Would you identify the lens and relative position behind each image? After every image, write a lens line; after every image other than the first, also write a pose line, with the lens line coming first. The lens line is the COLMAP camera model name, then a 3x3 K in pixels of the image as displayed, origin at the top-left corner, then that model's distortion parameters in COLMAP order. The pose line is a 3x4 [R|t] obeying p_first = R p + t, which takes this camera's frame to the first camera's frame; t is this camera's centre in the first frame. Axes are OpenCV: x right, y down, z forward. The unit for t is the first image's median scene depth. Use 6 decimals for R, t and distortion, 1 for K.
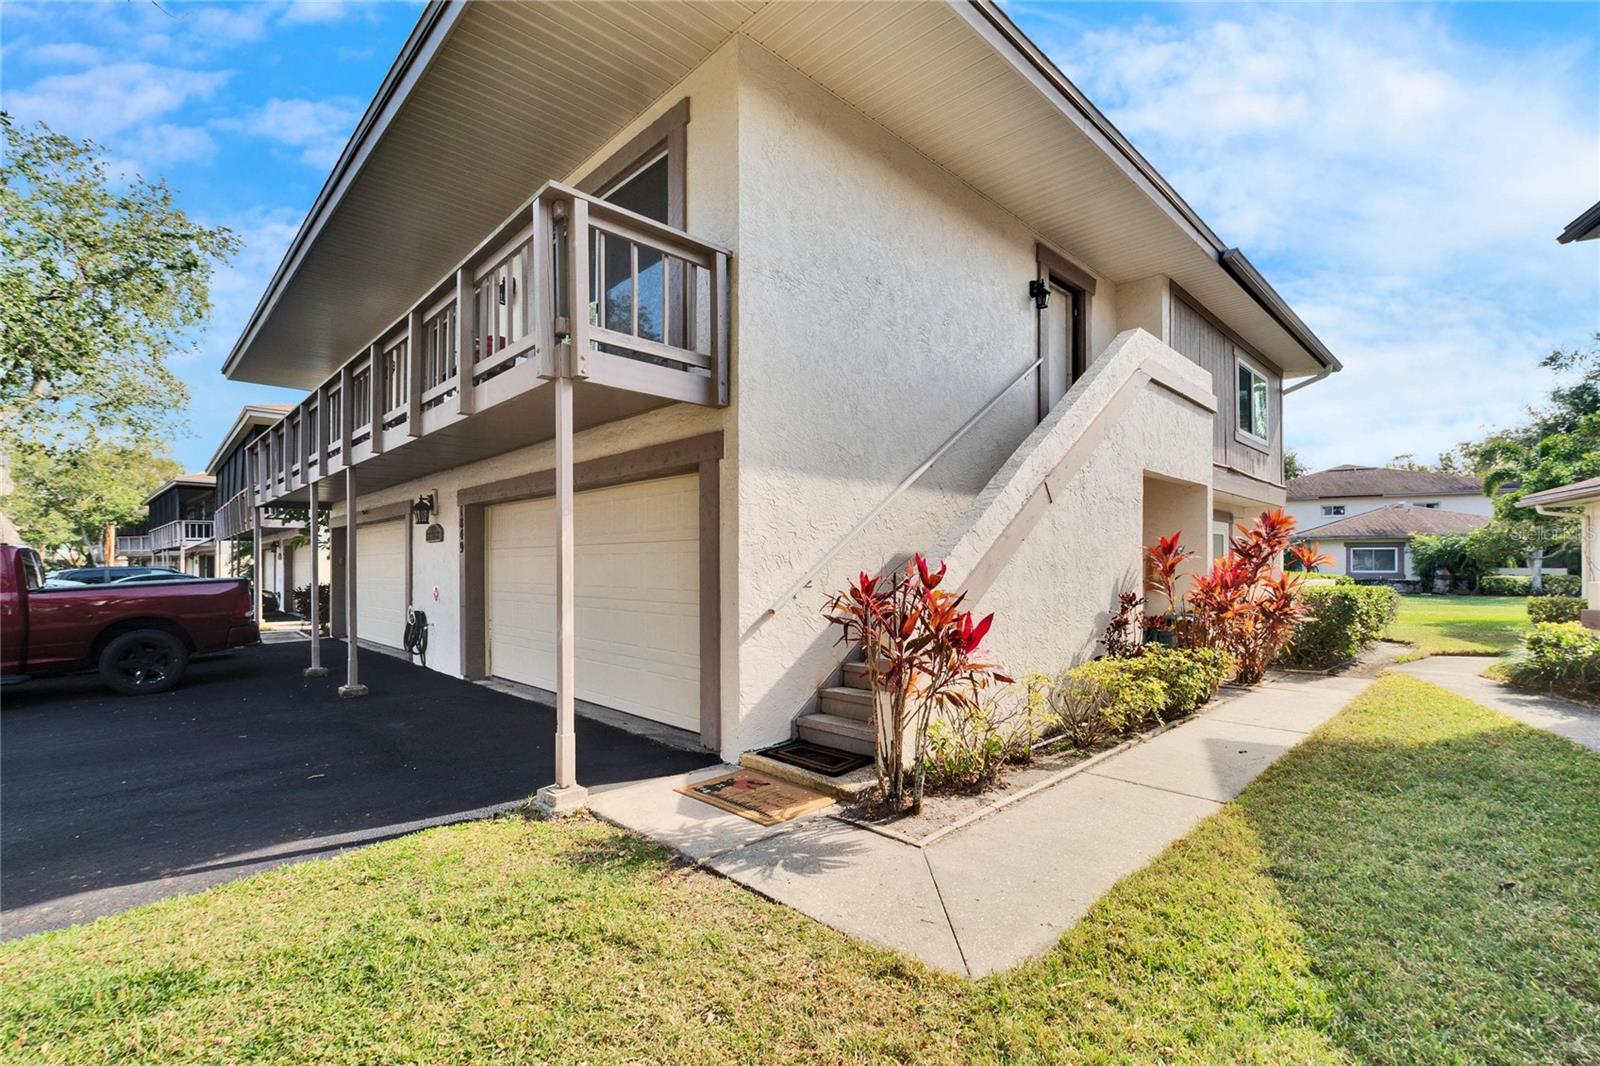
lens RADIAL K [[712.8, 0, 803.1], [0, 712.8, 567.0], [0, 0, 1]] dist [-0.000447, -0.000049]
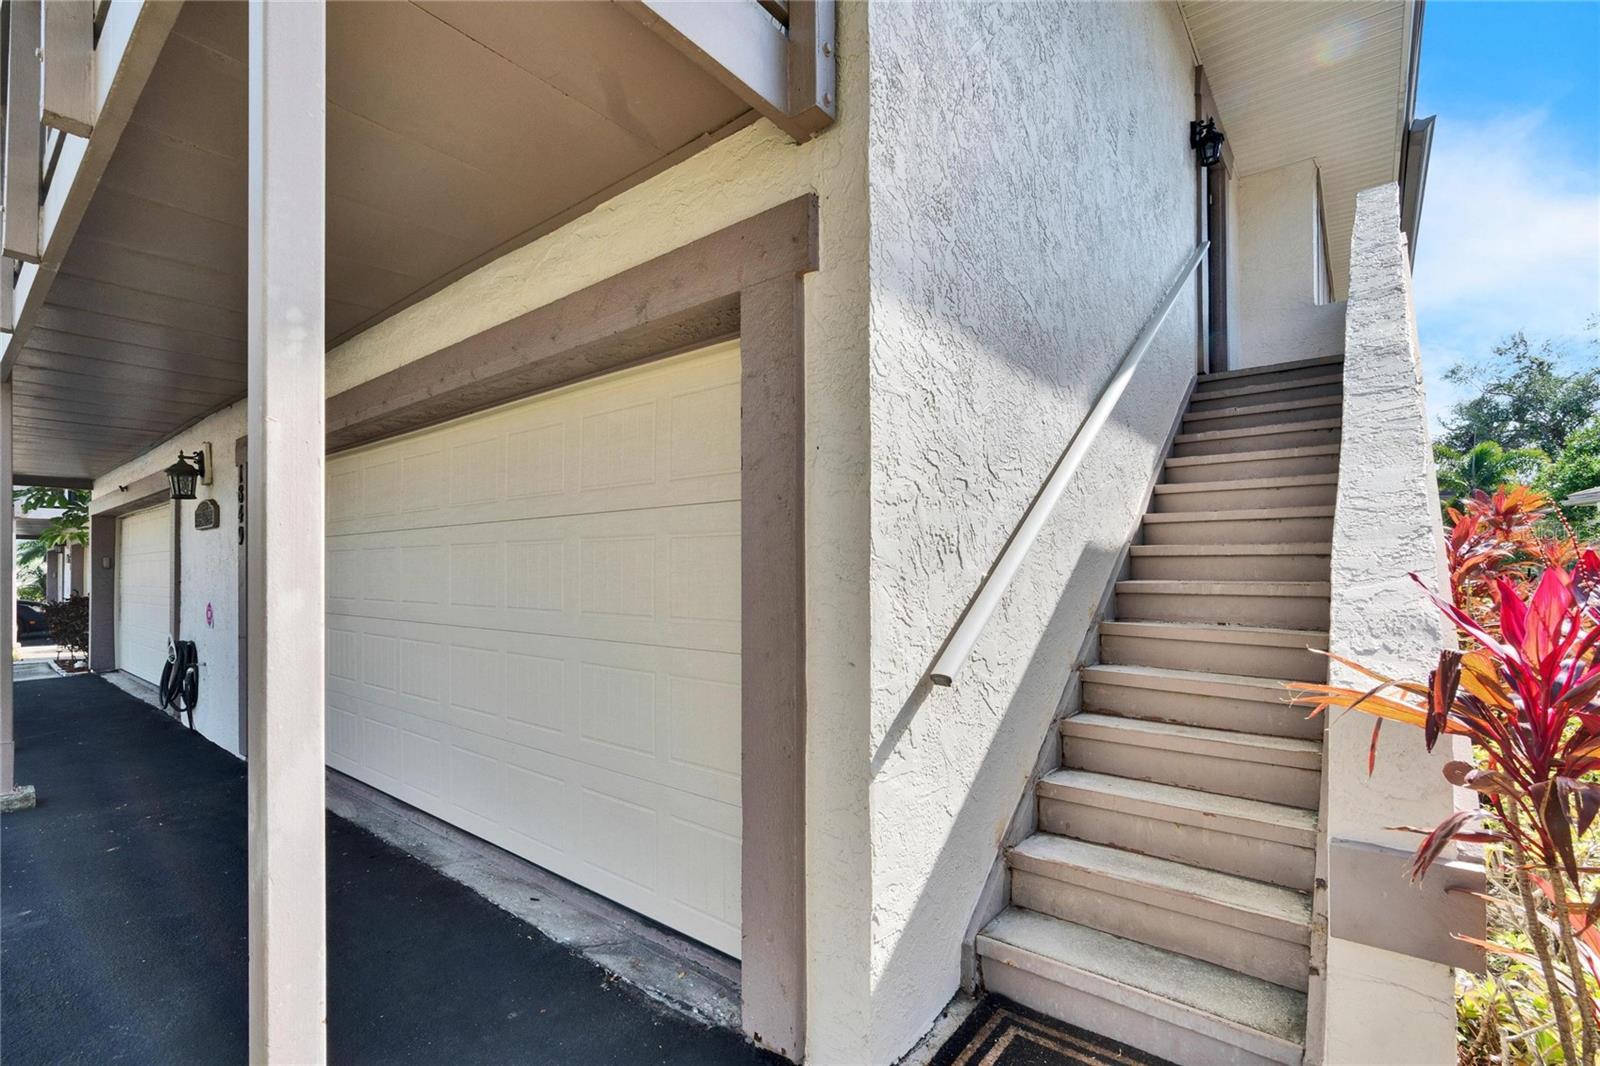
lens RADIAL K [[712.8, 0, 803.1], [0, 712.8, 567.0], [0, 0, 1]] dist [-0.000447, -0.000049]
pose [[0.991921, 0.001004, 0.126853, -0.159596], [0.000011, 0.999968, -0.008002, 0.005038], [-0.126857, 0.007938, 0.991889, 0.610639]]
